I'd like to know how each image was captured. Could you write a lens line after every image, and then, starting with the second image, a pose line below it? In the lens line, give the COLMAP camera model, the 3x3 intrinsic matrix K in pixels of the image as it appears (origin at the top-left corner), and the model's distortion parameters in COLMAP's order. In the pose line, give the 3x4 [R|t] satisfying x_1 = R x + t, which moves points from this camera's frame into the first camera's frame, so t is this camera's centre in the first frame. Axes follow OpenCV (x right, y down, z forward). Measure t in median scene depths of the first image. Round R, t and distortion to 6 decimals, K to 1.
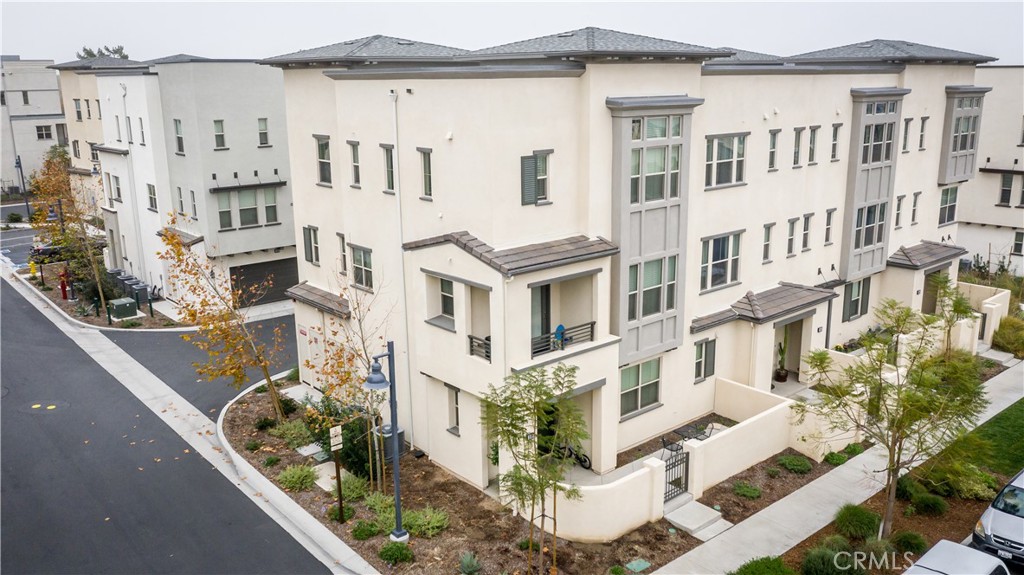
lens RADIAL K [[815.6, 0, 512.0], [0, 815.6, 287.5], [0, 0, 1]] dist [-0.004685, -0.002140]
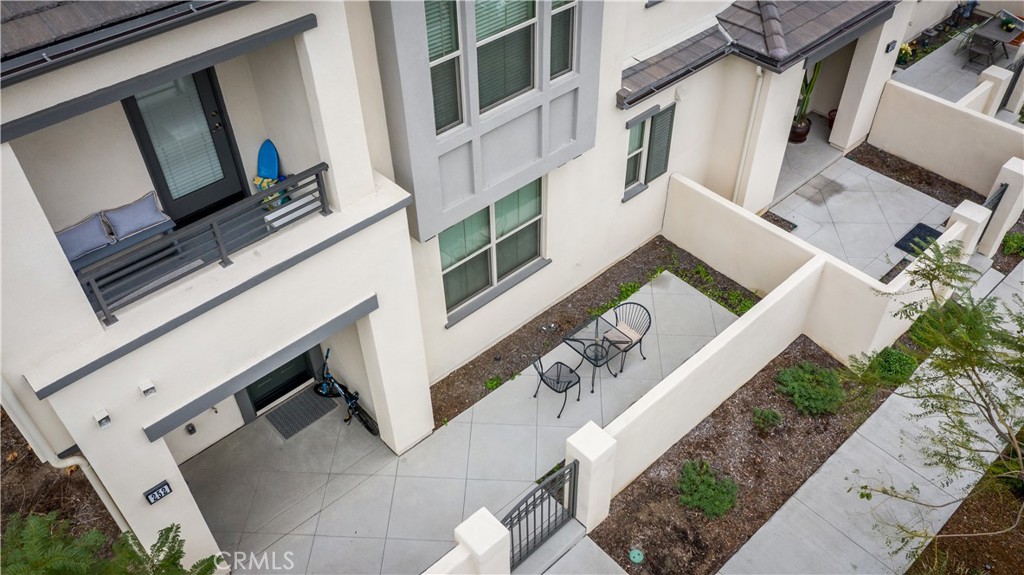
lens RADIAL K [[815.6, 0, 512.0], [0, 815.6, 287.5], [0, 0, 1]] dist [-0.004685, -0.002140]
pose [[0.999191, -0.028162, 0.028719, 0.145966], [0.010963, 0.877632, 0.479210, -0.067520], [-0.038701, -0.478508, 0.877230, 0.568442]]
